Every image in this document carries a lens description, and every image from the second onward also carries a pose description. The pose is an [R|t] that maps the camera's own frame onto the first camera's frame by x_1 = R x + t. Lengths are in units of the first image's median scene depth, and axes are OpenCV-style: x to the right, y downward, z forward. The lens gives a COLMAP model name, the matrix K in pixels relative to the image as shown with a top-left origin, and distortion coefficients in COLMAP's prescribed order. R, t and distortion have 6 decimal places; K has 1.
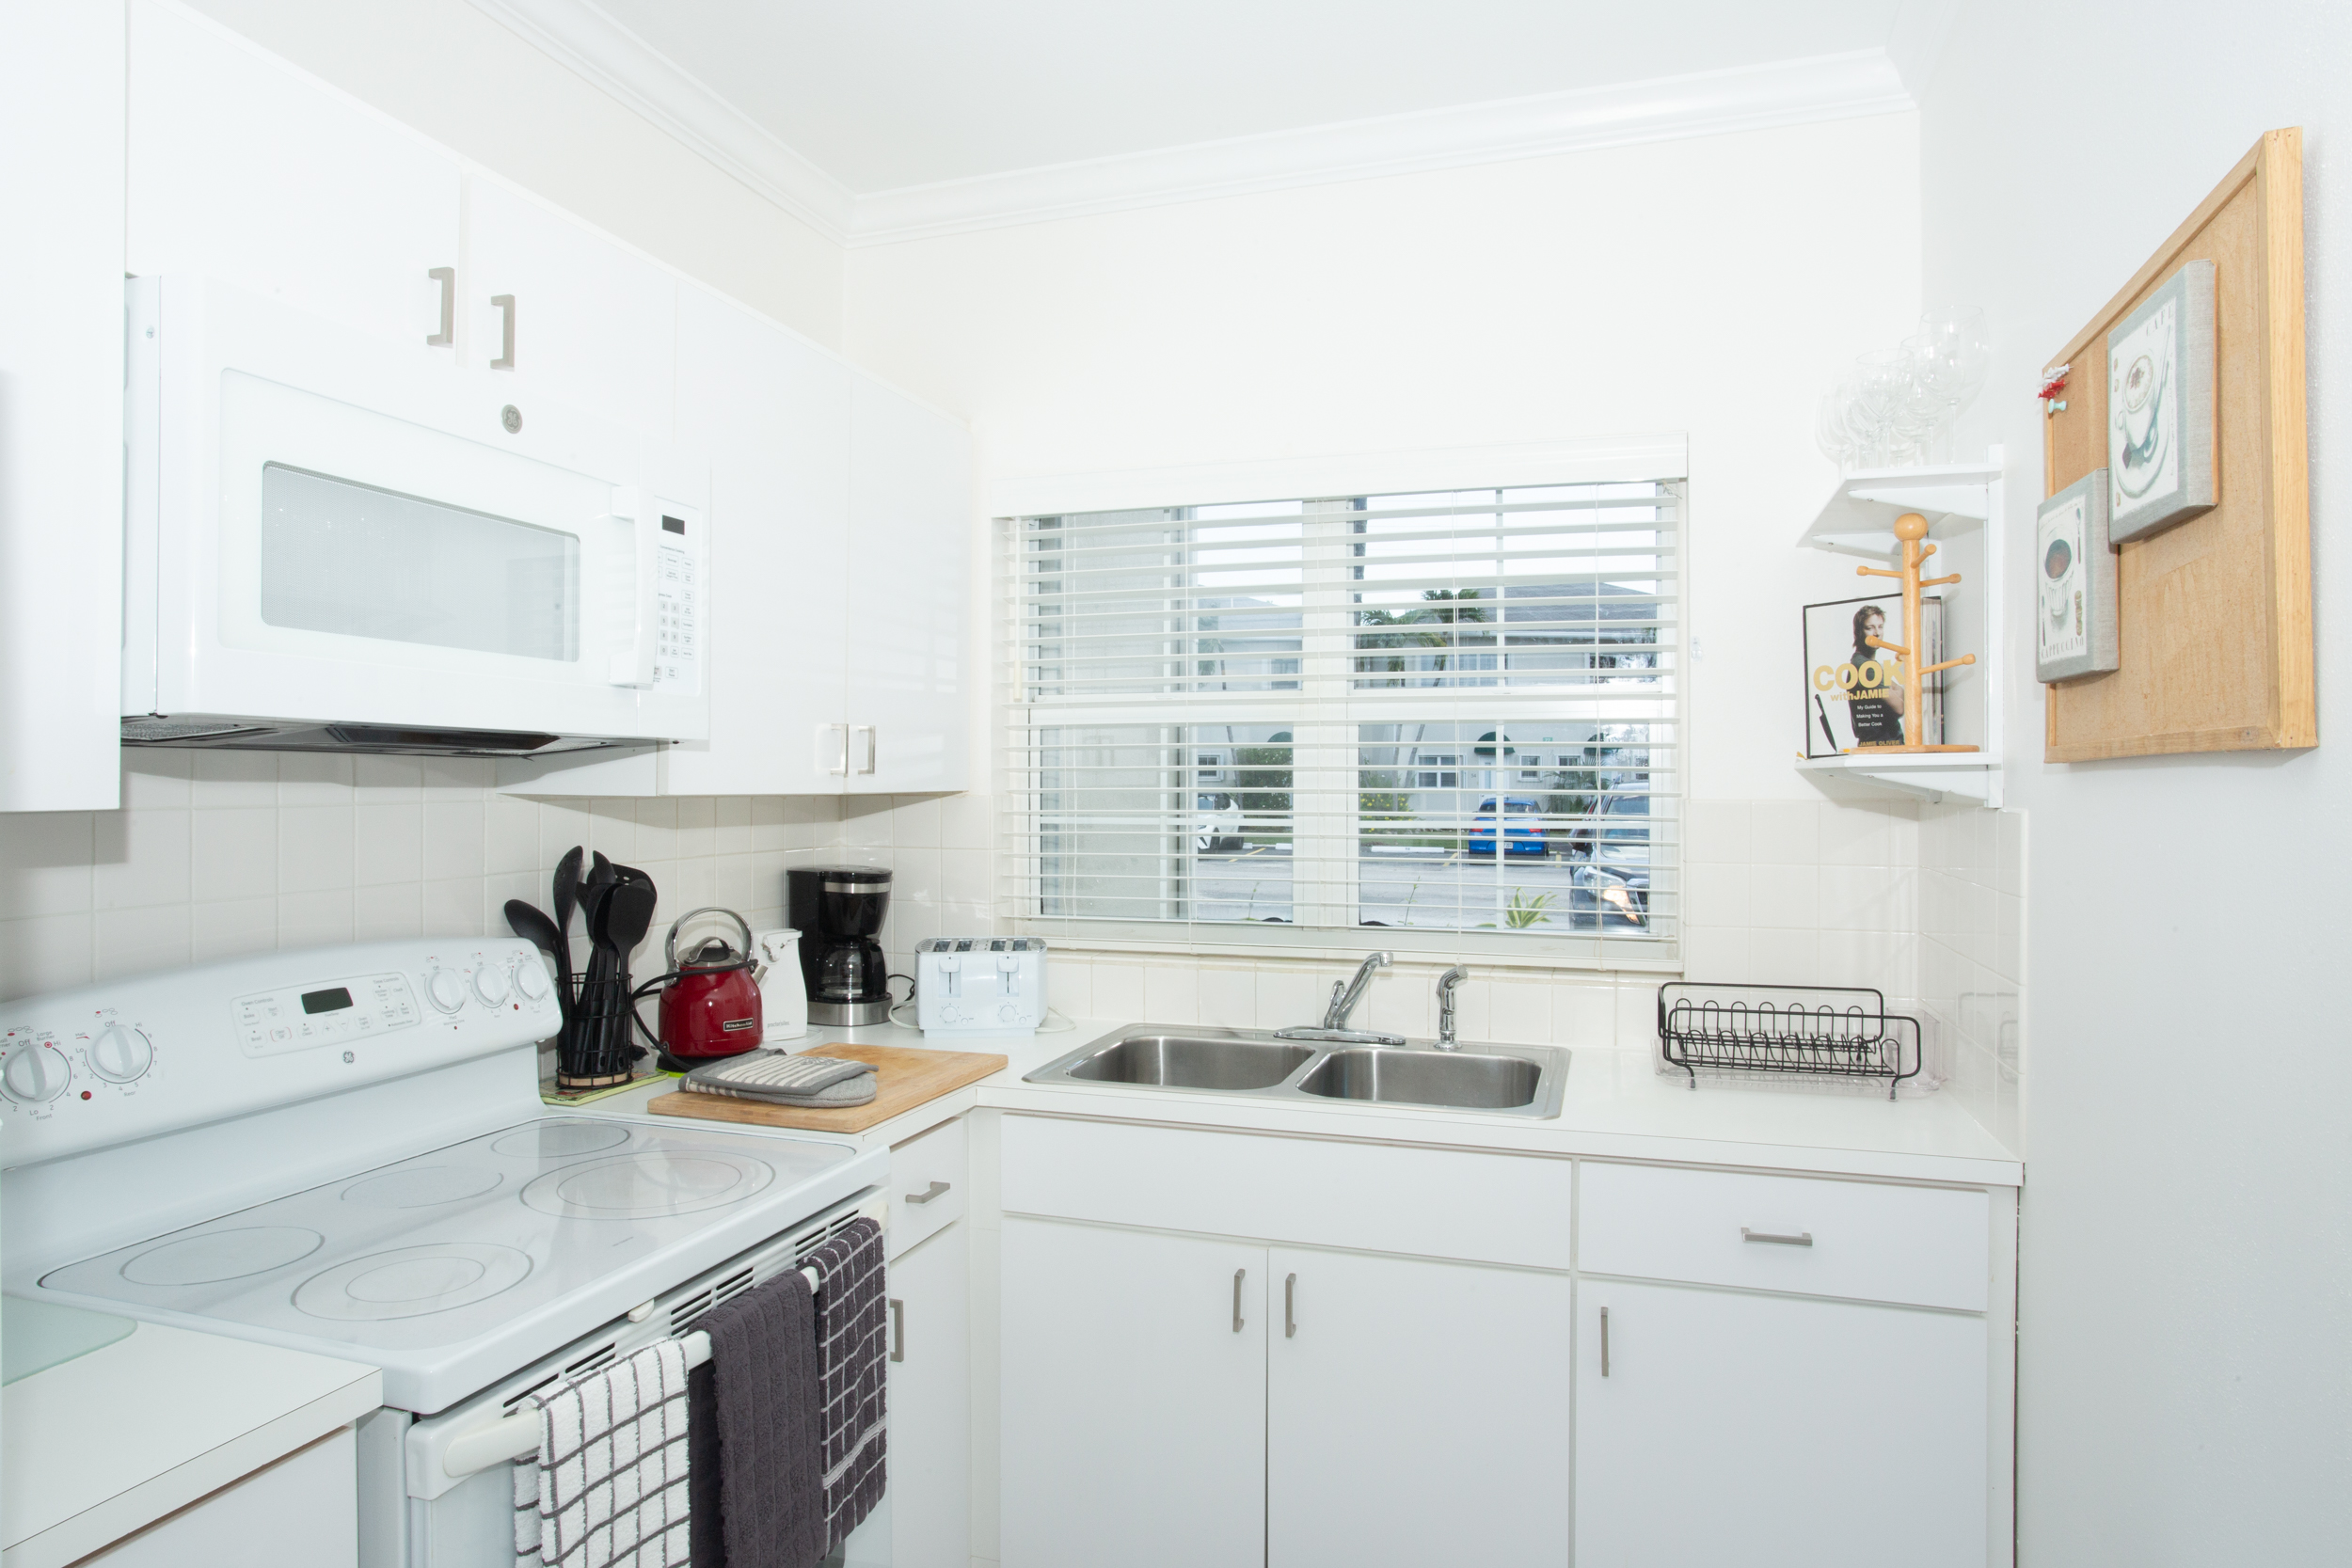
lens RADIAL K [[1415.1, 0, 1162.2], [0, 1415.1, 779.8], [0, 0, 1]] dist [-0.073320, 0.072451]
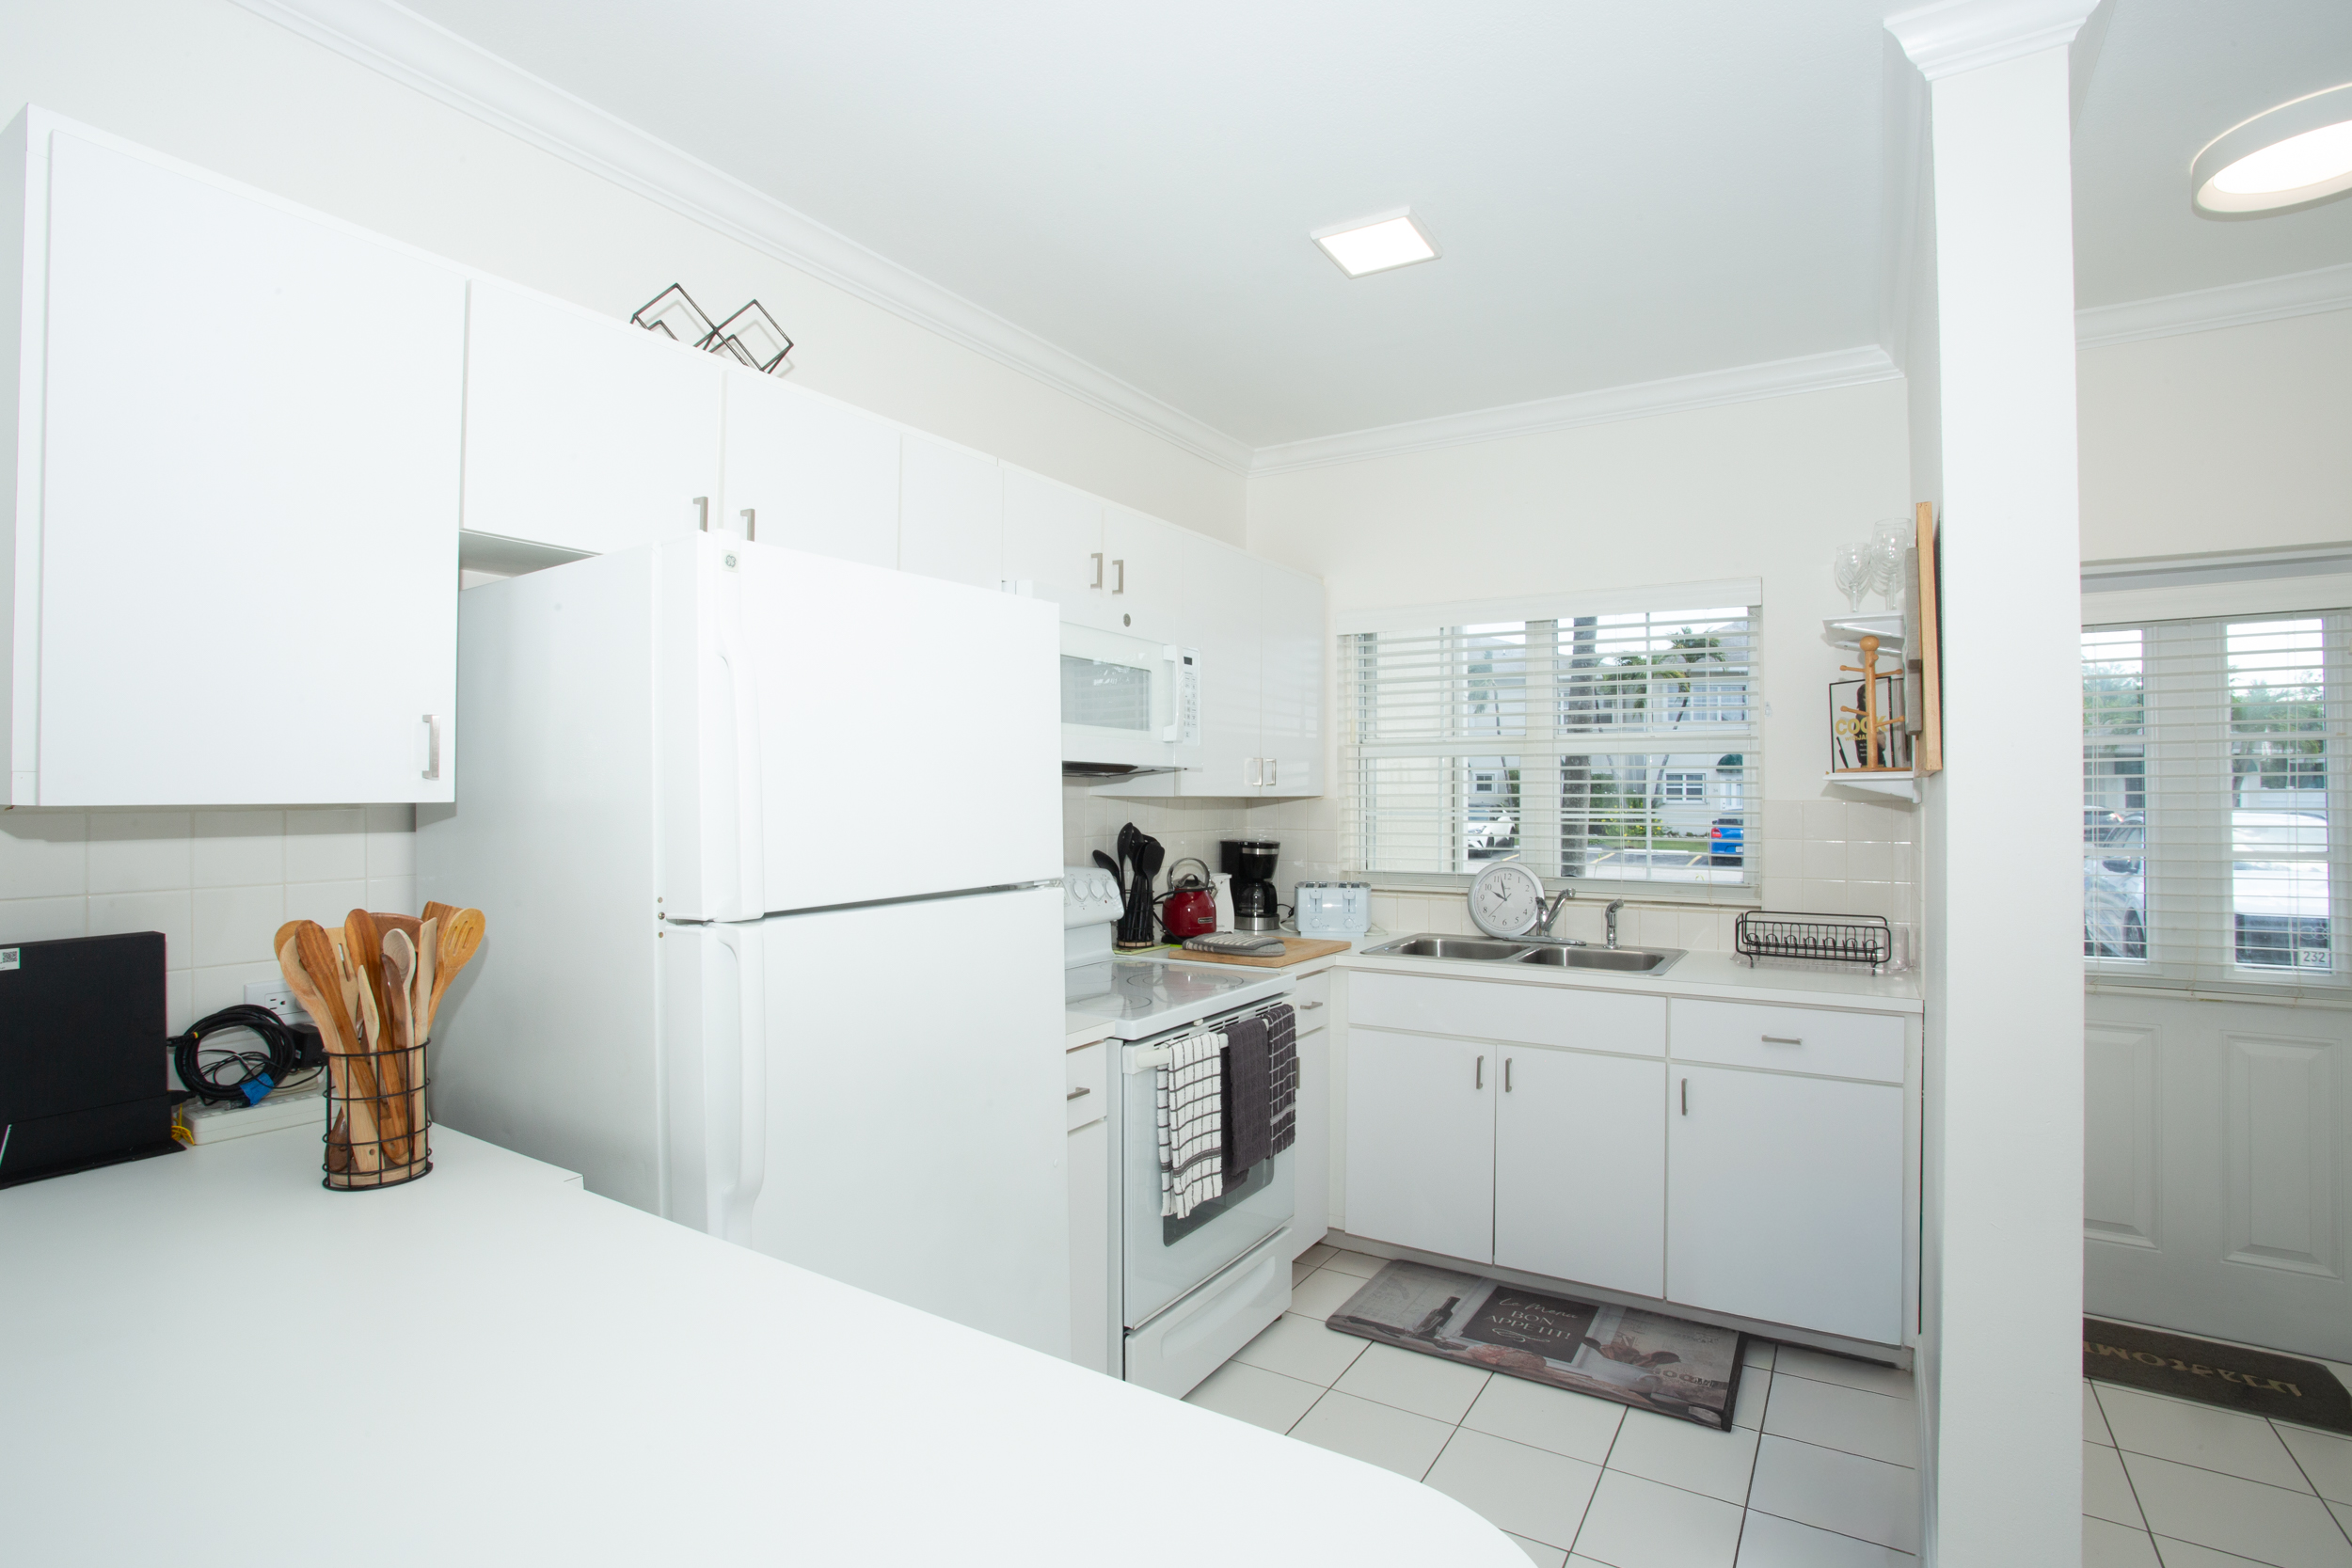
lens RADIAL K [[1155.5, 0, 1158.4], [0, 1155.5, 783.3], [0, 0, 1]] dist [-0.082949, 0.033178]
pose [[0.969686, -0.001585, -0.244349, 0.012084], [-0.000702, 0.999957, -0.009273, 0.007558], [0.244353, 0.009163, 0.969643, -0.513752]]
